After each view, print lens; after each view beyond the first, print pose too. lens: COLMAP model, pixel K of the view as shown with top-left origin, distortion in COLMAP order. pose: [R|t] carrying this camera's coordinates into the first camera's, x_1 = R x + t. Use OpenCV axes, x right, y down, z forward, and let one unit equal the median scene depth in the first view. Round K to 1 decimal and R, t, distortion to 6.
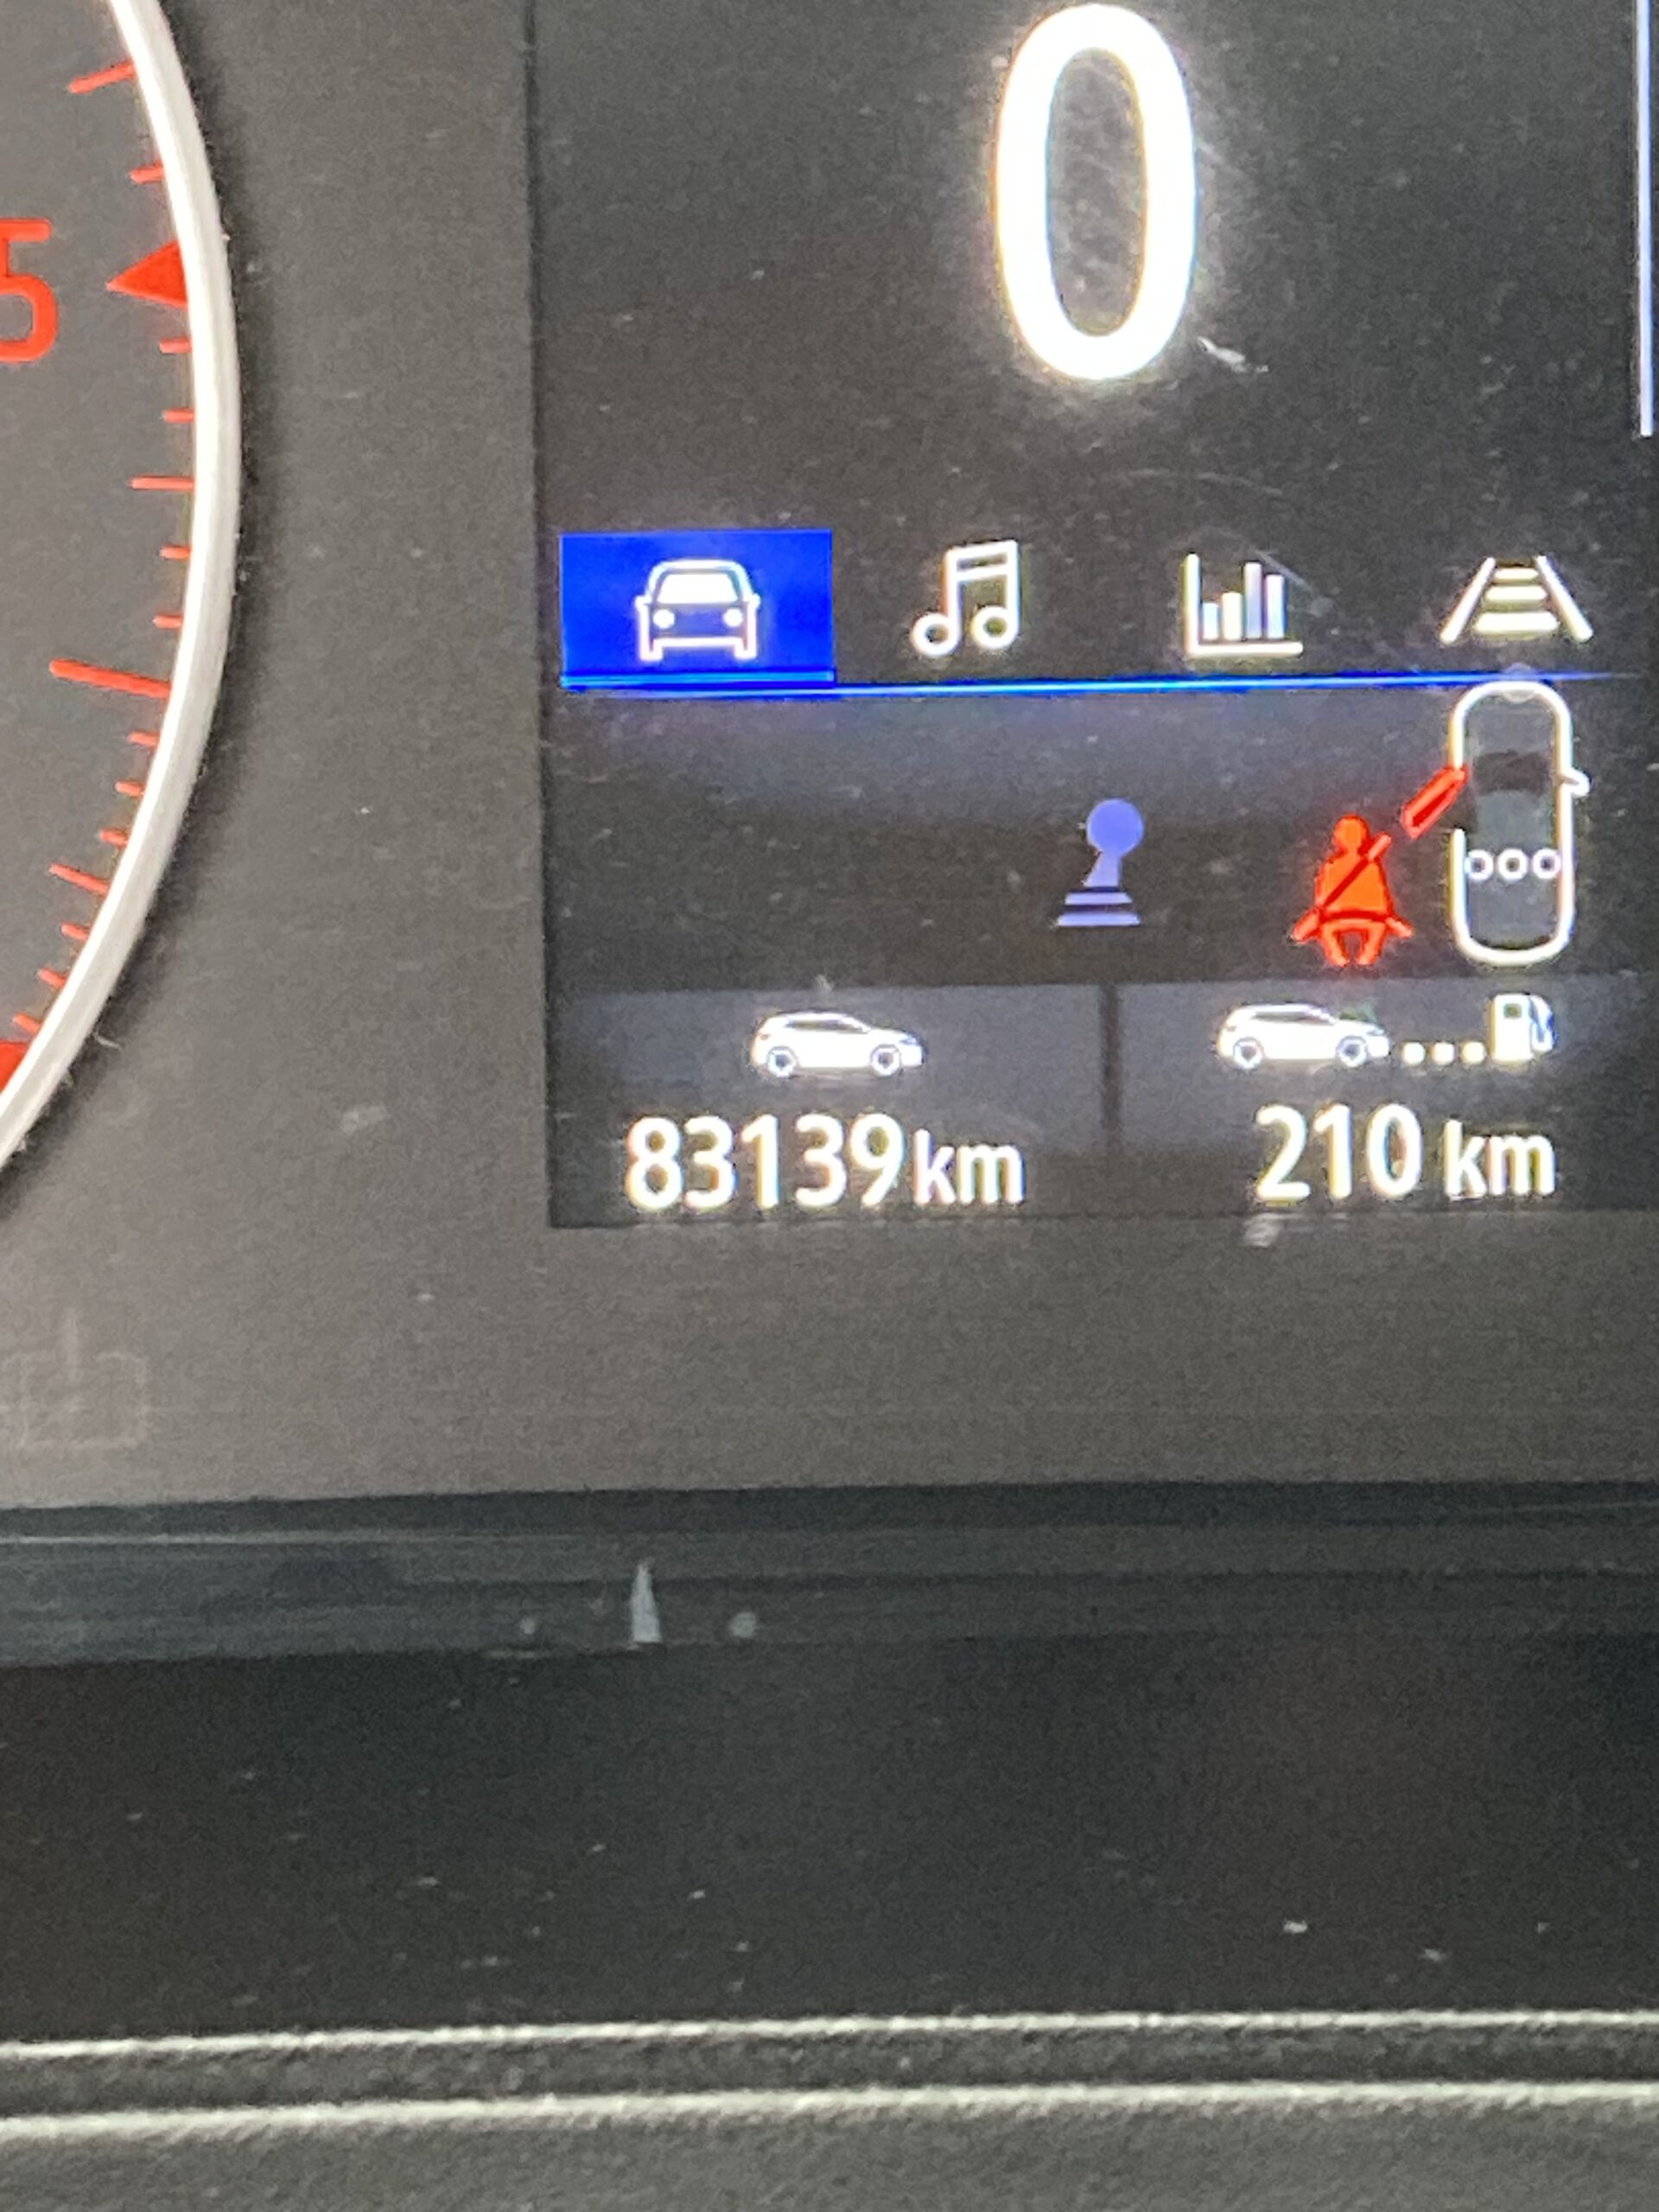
lens RADIAL K [[6767.3, 0, 829.4], [0, 6767.3, 1106.3], [0, 0, 1]] dist [-0.001025, 0.000000]
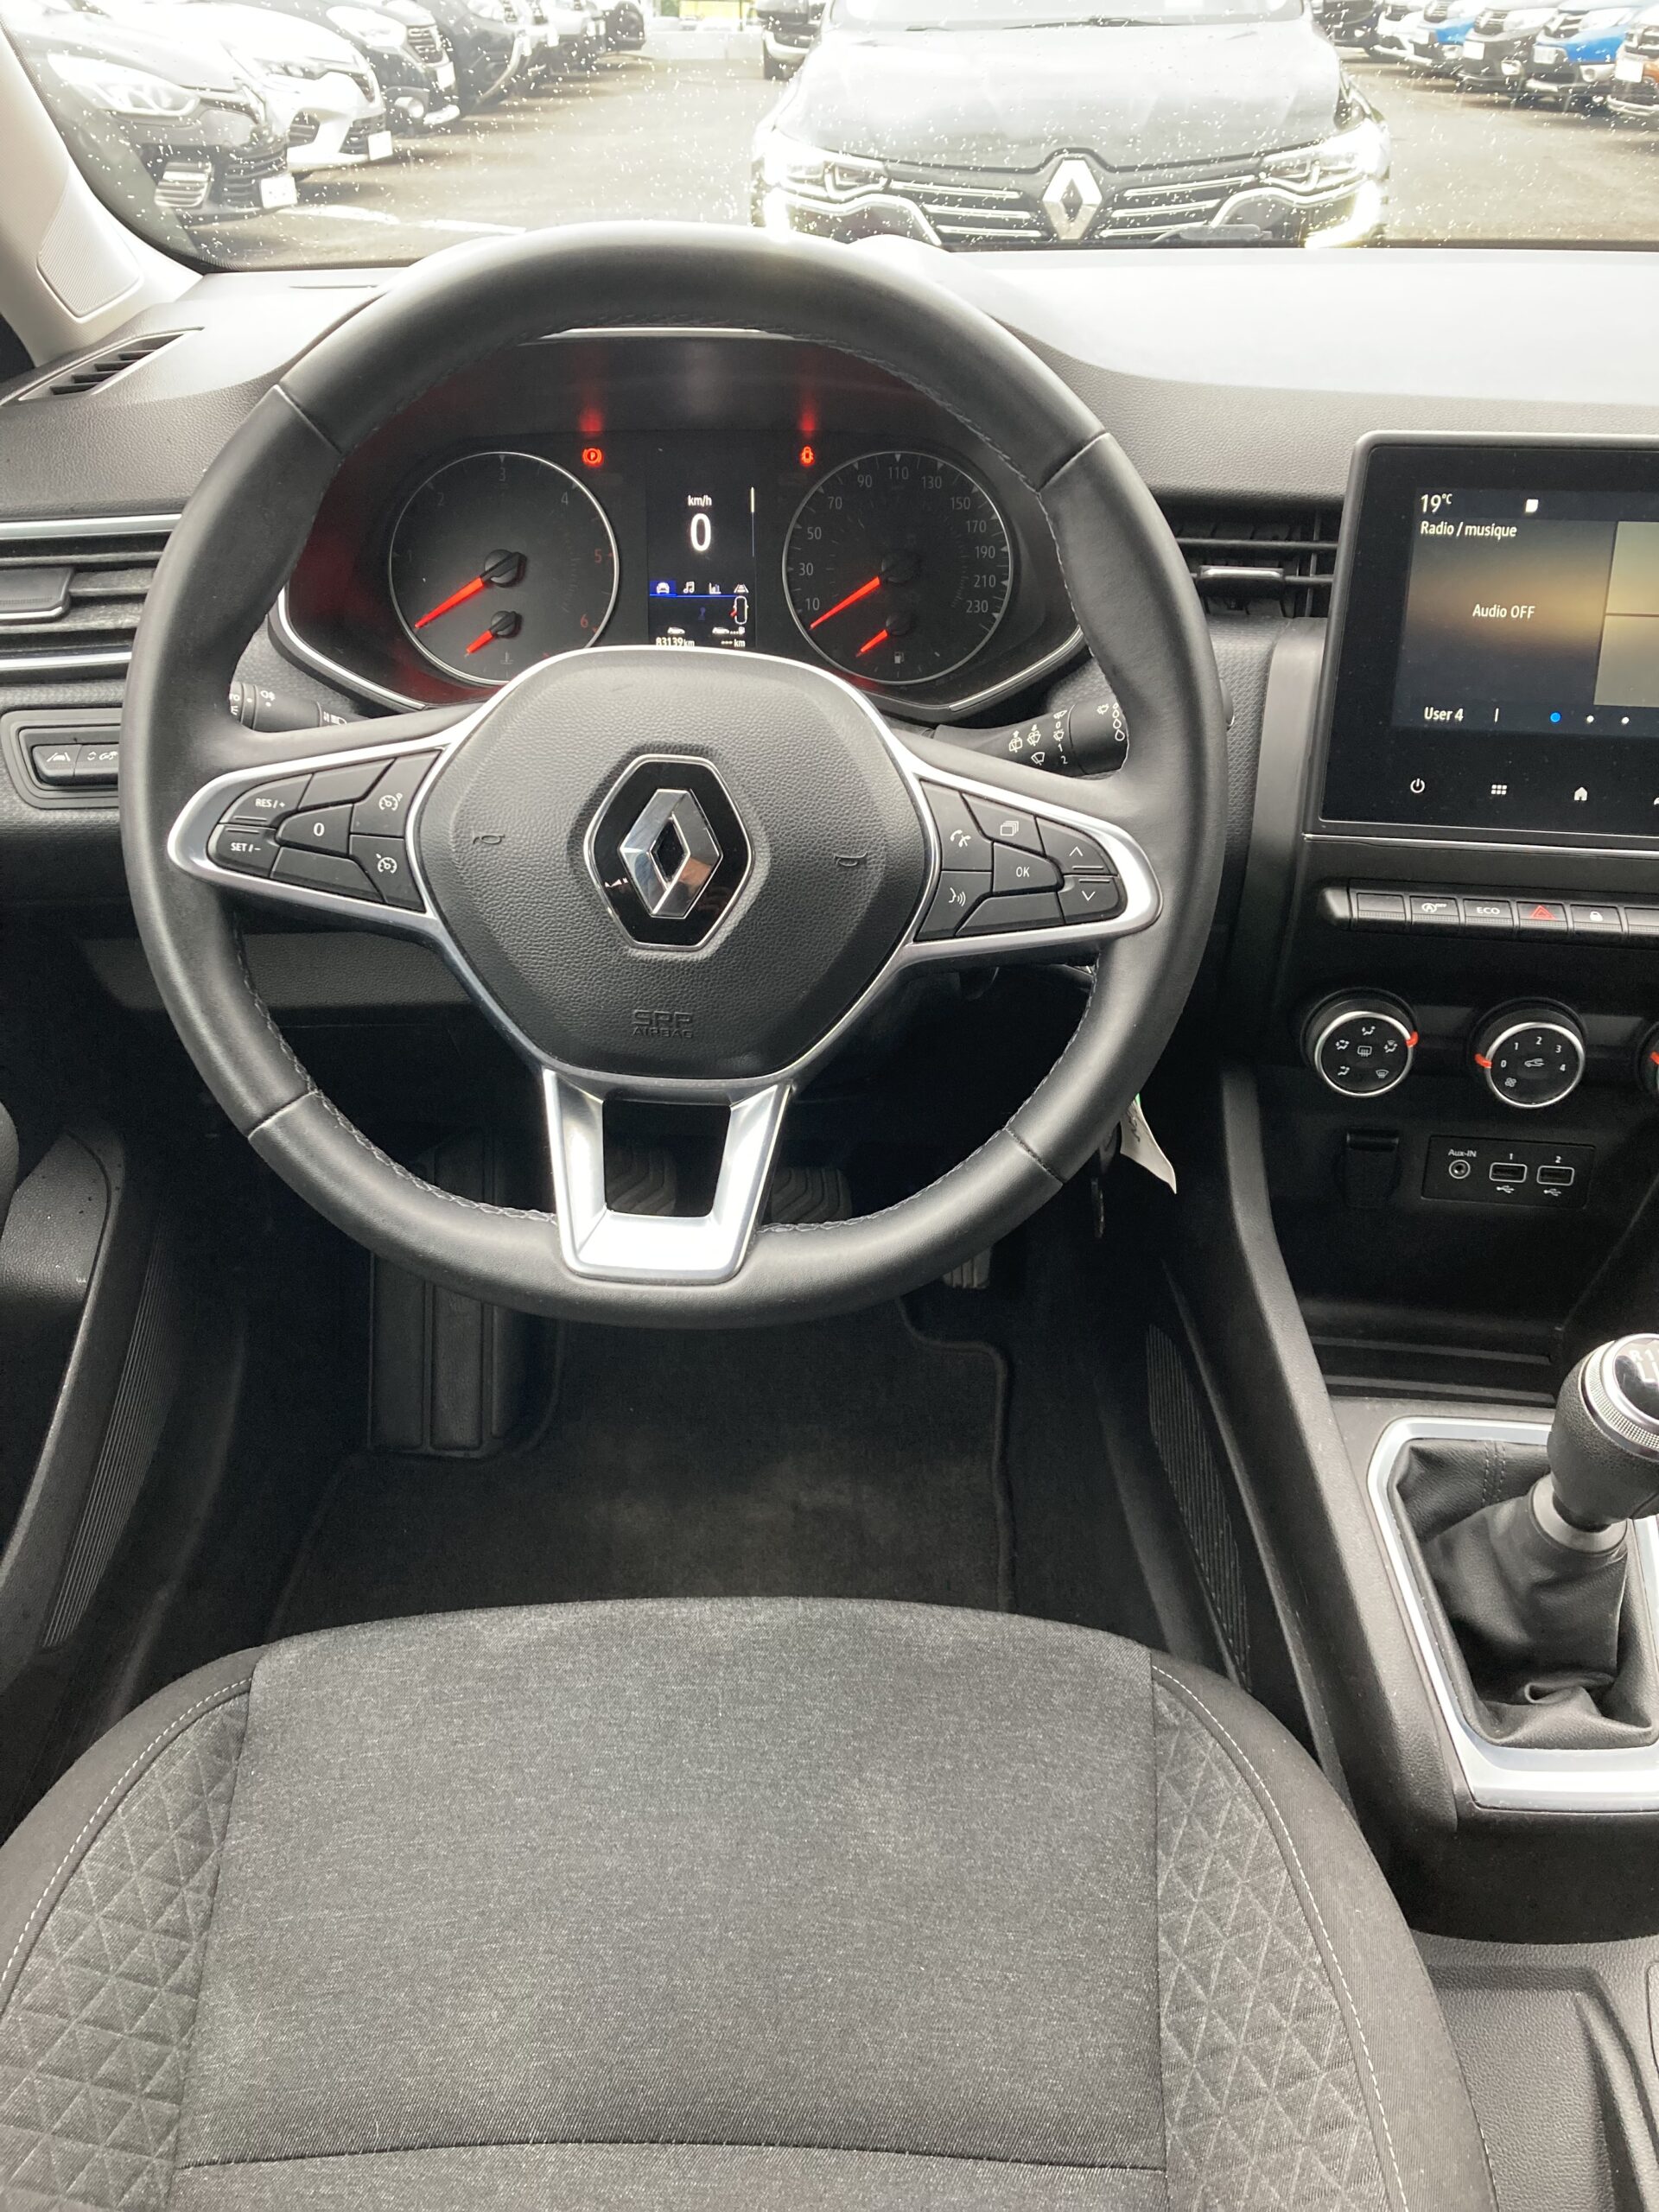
lens RADIAL K [[1802.0, 0, 829.3], [0, 1802.0, 1106.6], [0, 0, 1]] dist [-0.000700, -0.002430]
pose [[0.992736, -0.001629, 0.120299, -0.101375], [-0.029411, 0.966286, 0.255787, -0.017469], [-0.116660, -0.257468, 0.959219, -1.921358]]
